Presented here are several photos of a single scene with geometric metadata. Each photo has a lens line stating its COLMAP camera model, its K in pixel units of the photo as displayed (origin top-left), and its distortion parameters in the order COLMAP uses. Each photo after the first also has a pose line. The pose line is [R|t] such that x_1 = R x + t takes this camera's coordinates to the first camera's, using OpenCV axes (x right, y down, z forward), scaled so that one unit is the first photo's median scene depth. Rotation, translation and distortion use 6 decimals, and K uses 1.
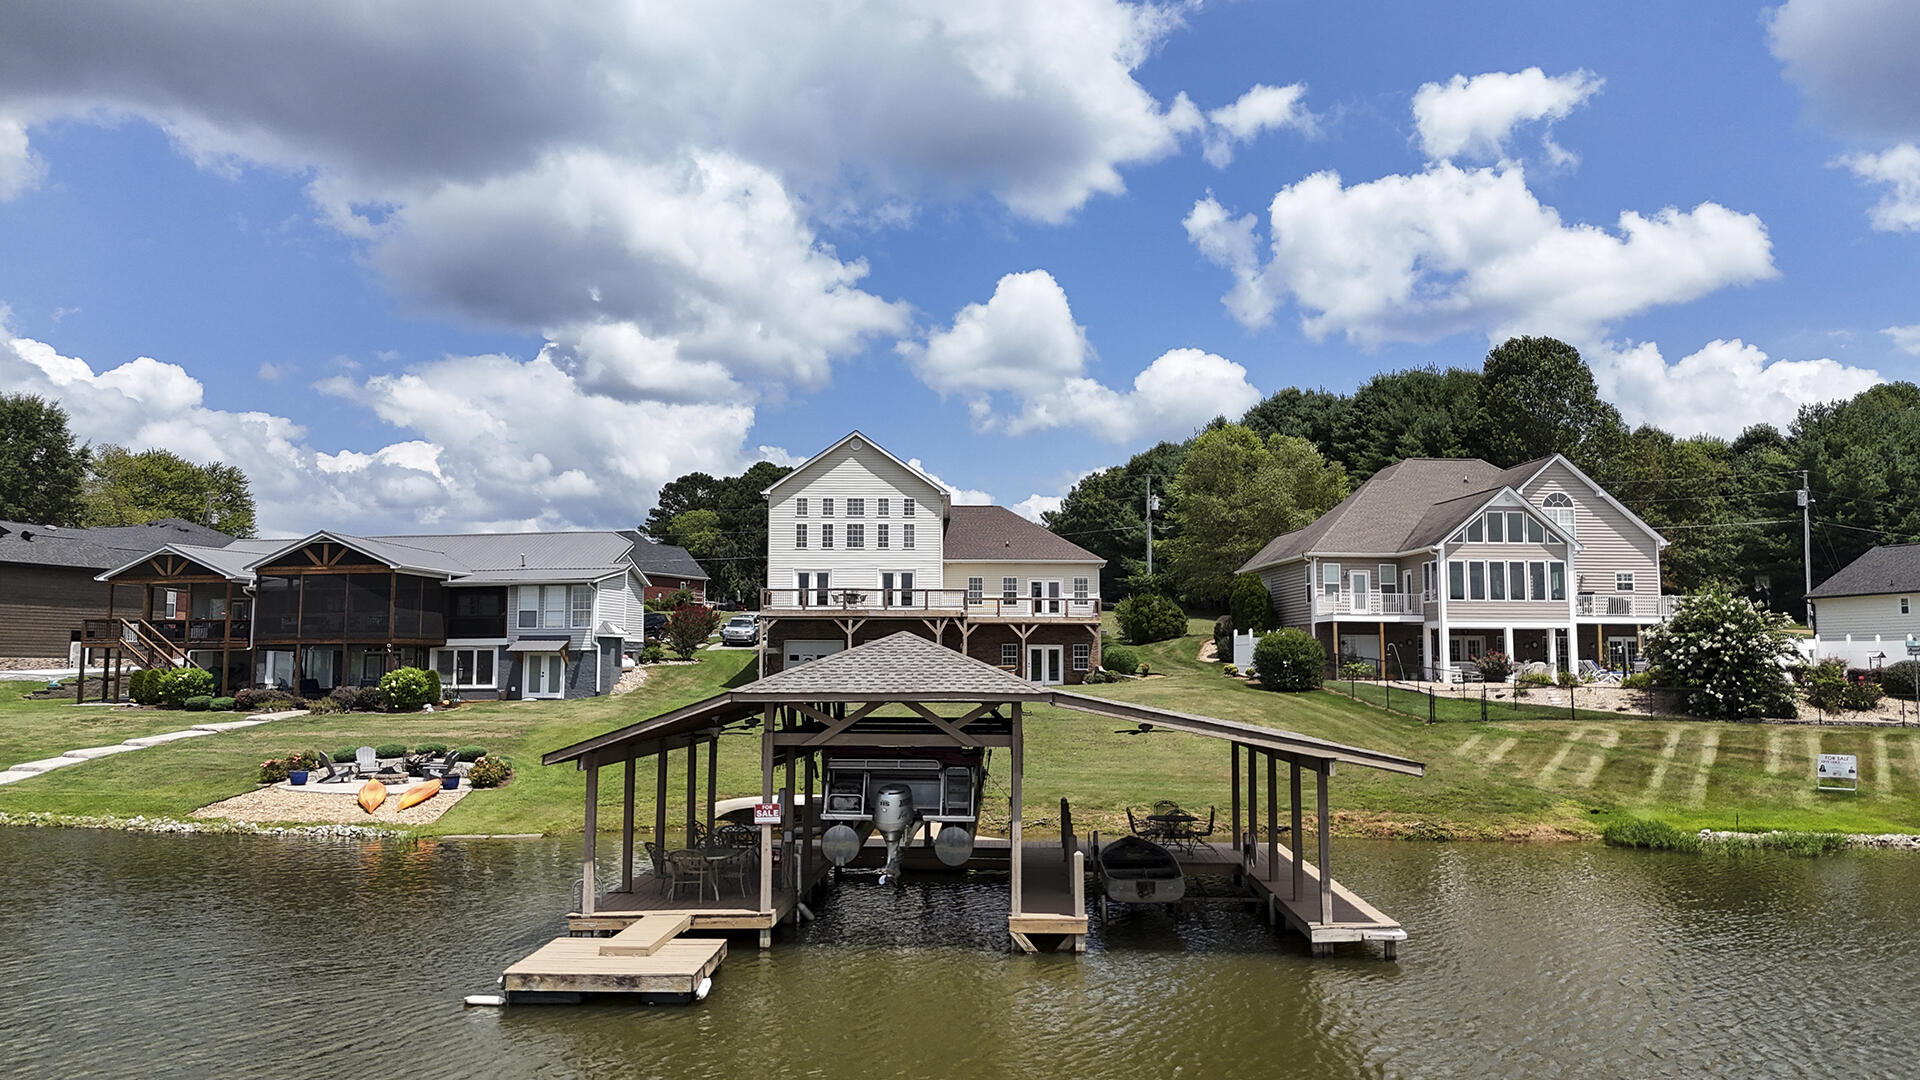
lens RADIAL K [[1409.5, 0, 967.6], [0, 1409.5, 544.2], [0, 0, 1]] dist [0.076071, -0.073131]
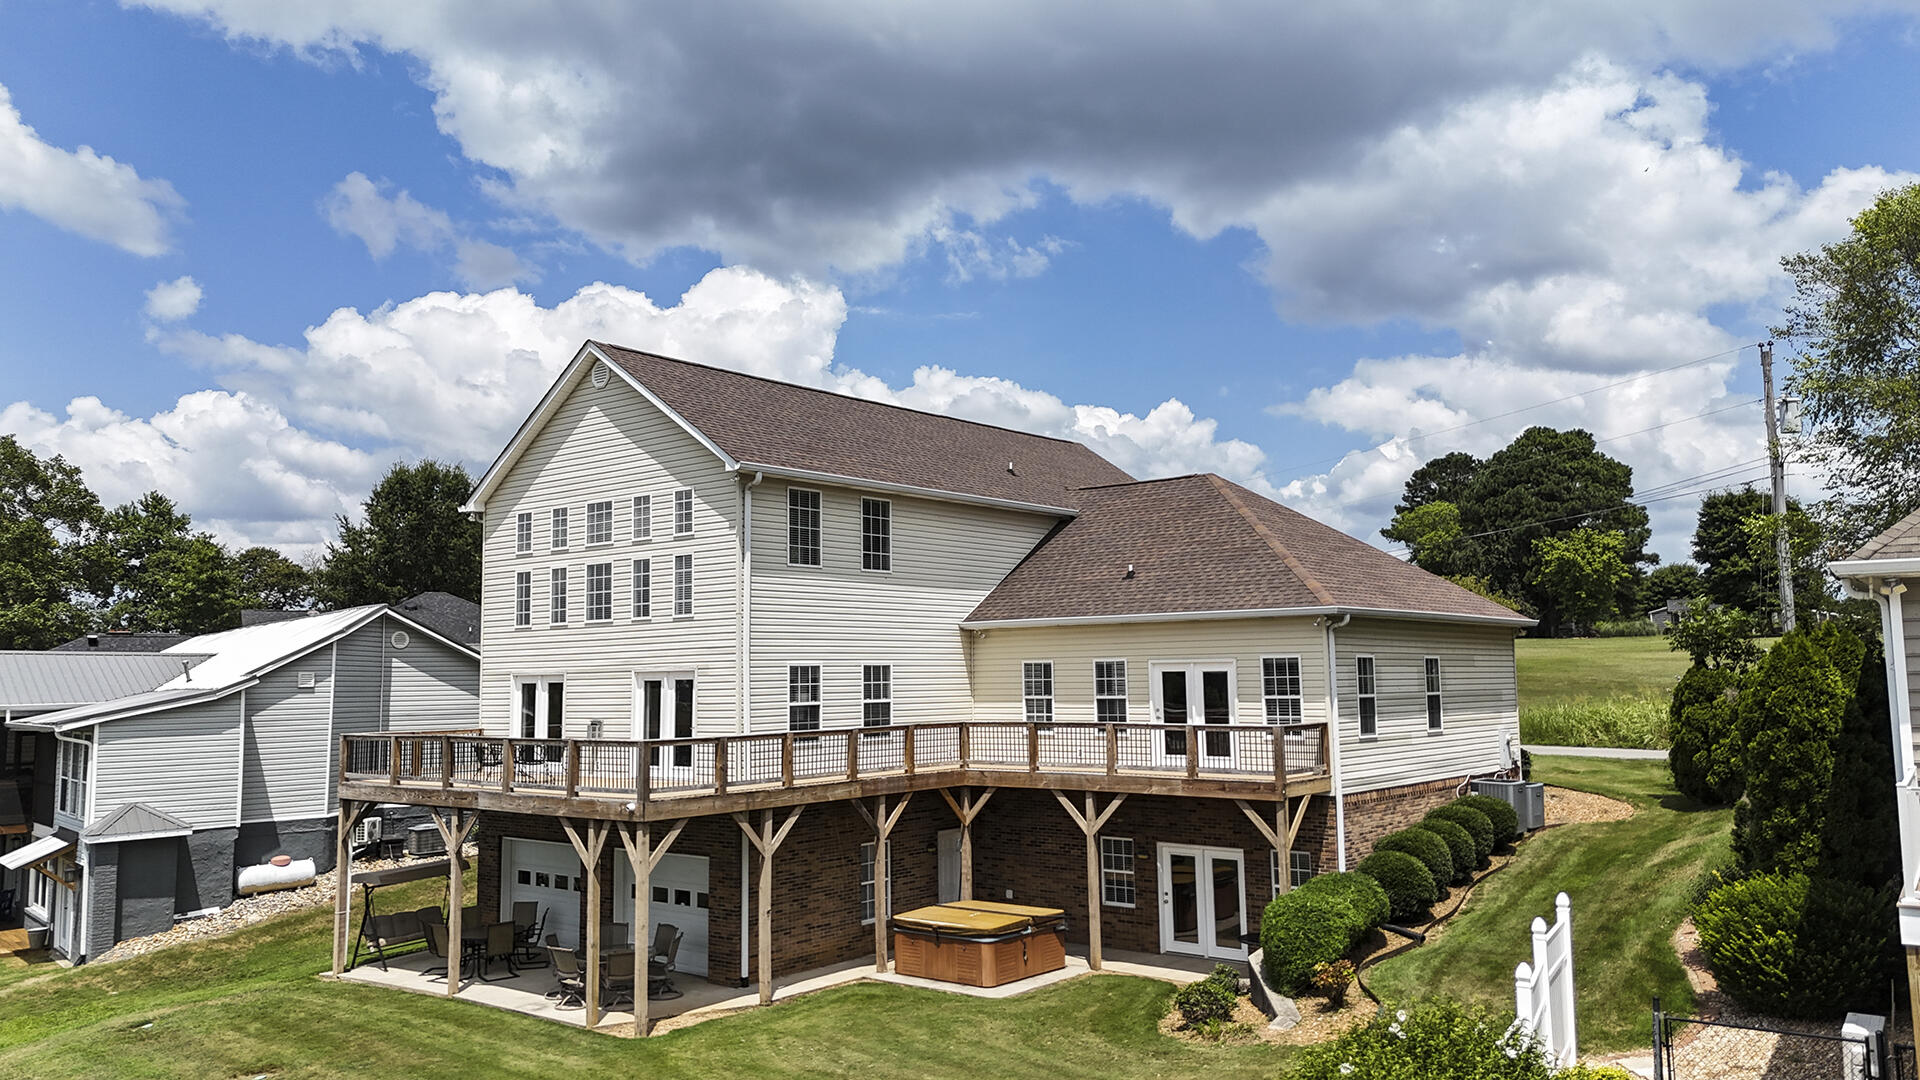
lens RADIAL K [[1409.5, 0, 984.8], [0, 1409.5, 541.6], [0, 0, 1]] dist [0.059429, -0.004561]
pose [[0.771793, -0.075871, -0.631331, 0.275687], [0.074440, 0.996810, -0.028792, -0.000218], [0.631502, -0.024775, 0.774979, 0.750854]]
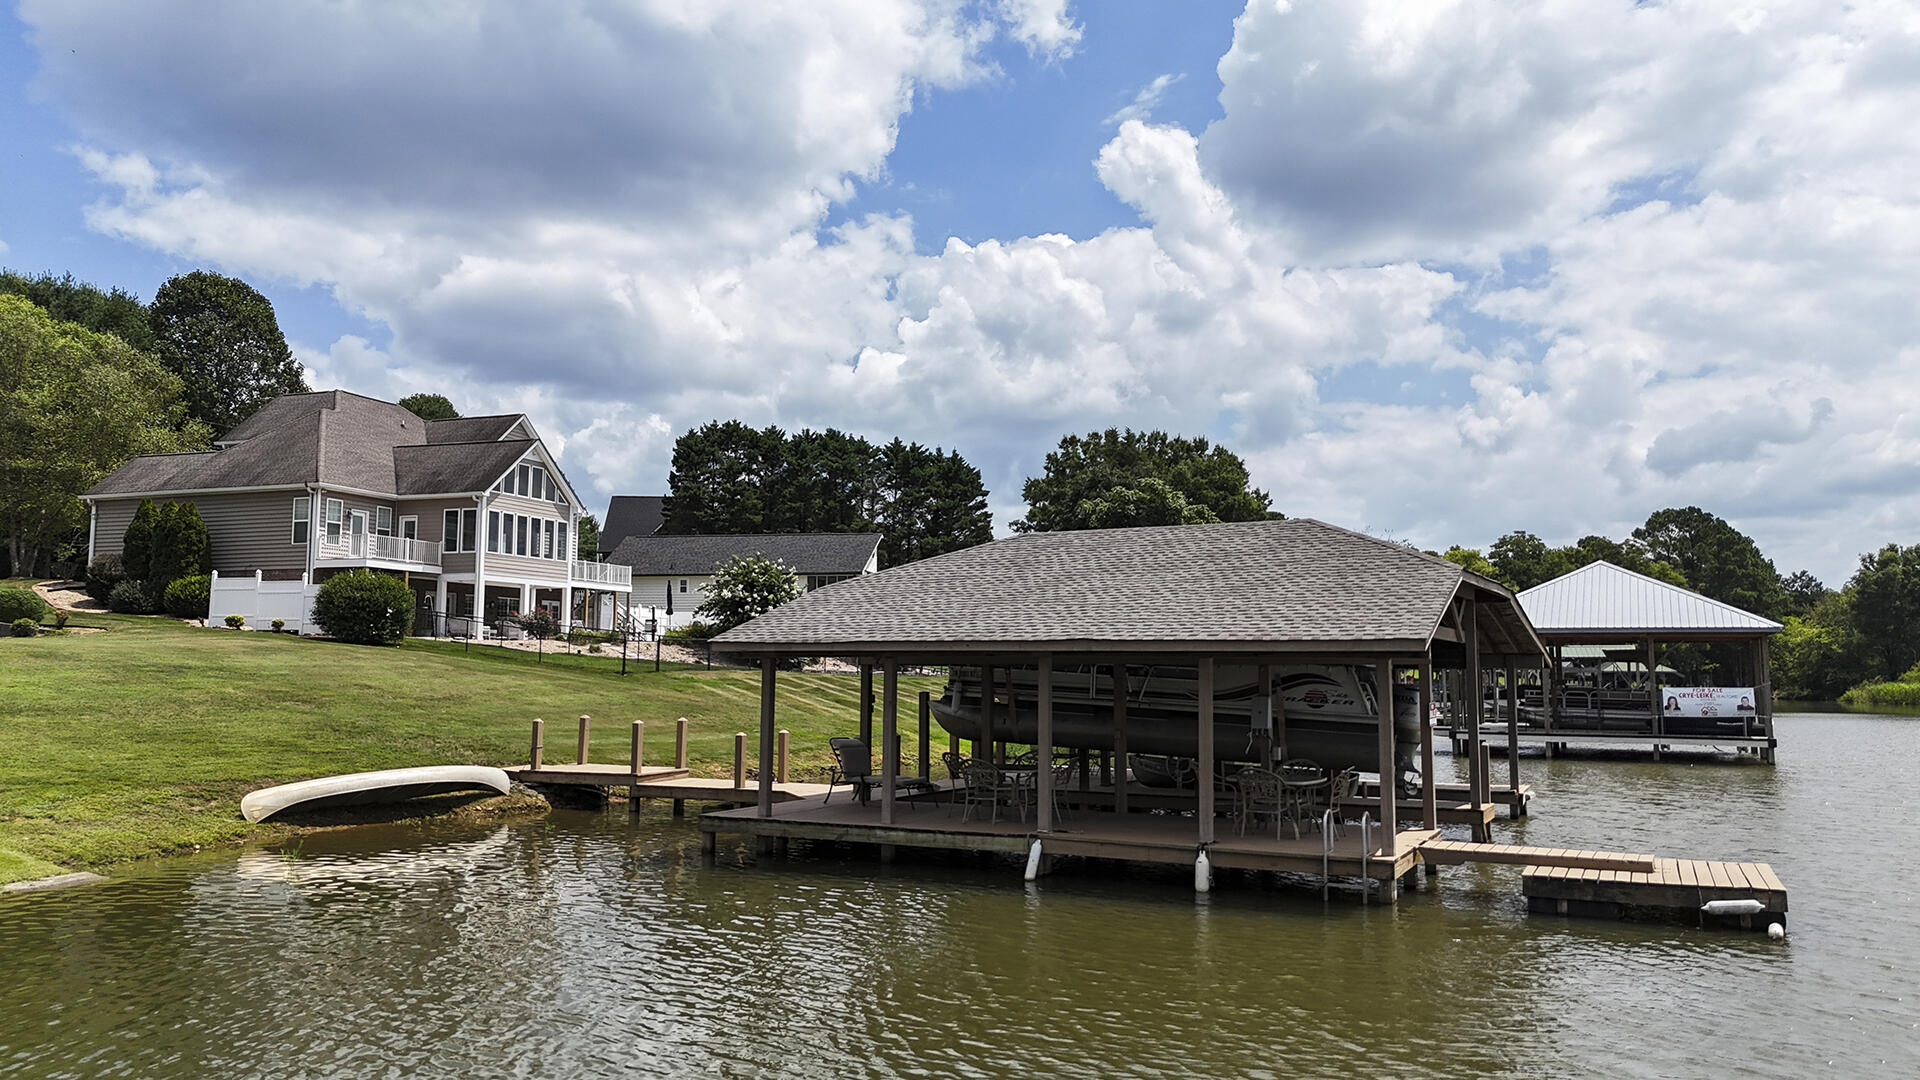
lens RADIAL K [[1345.7, 0, 960.0], [0, 1345.7, 540.0], [0, 0, 1]] dist [0.066244, -0.076677]
pose [[0.421566, 0.085921, 0.902718, -0.311600], [-0.084471, 0.994893, -0.055247, 0.051015], [-0.902855, -0.052963, 0.426671, 0.318277]]
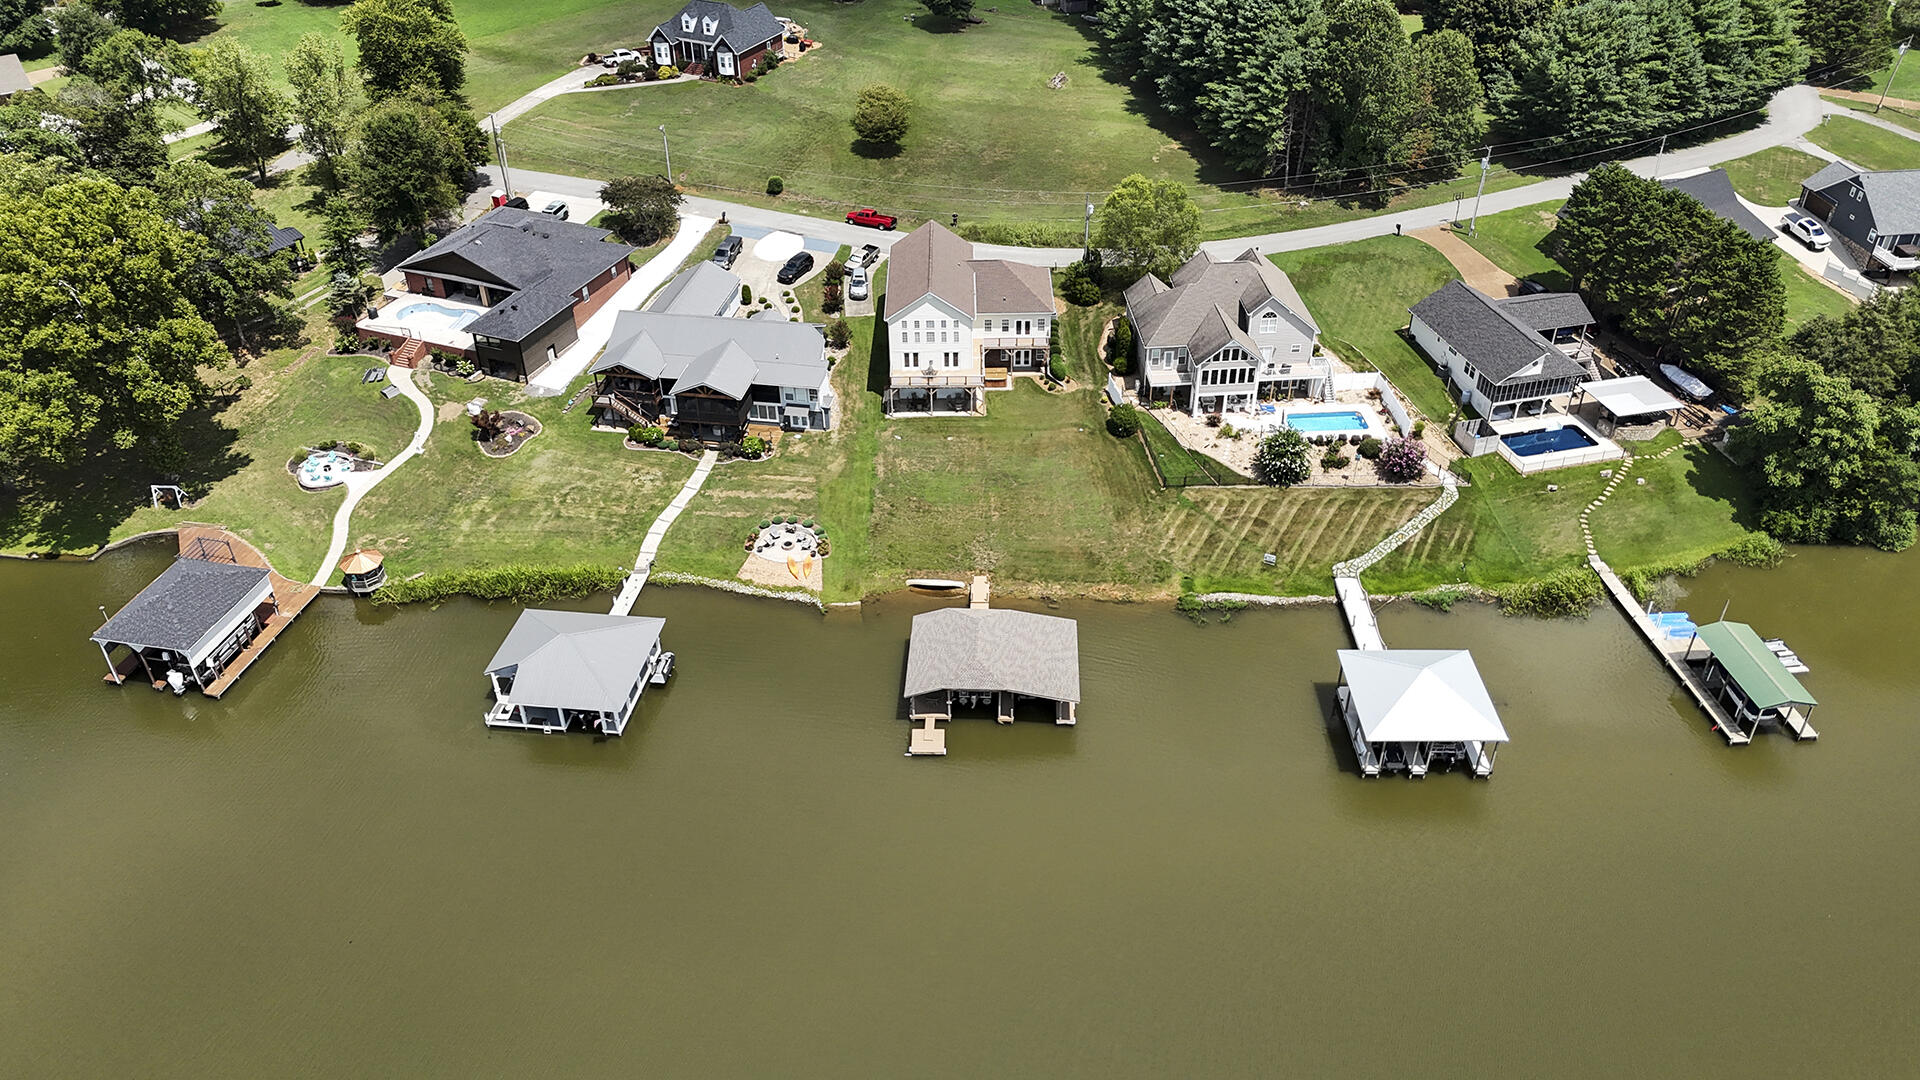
lens RADIAL K [[1409.5, 0, 967.6], [0, 1409.5, 544.2], [0, 0, 1]] dist [0.076071, -0.073131]
pose [[0.999983, -0.005058, -0.003060, -0.020192], [0.005827, 0.755825, 0.654748, -1.147809], [-0.000999, -0.654755, 0.755841, -0.785405]]
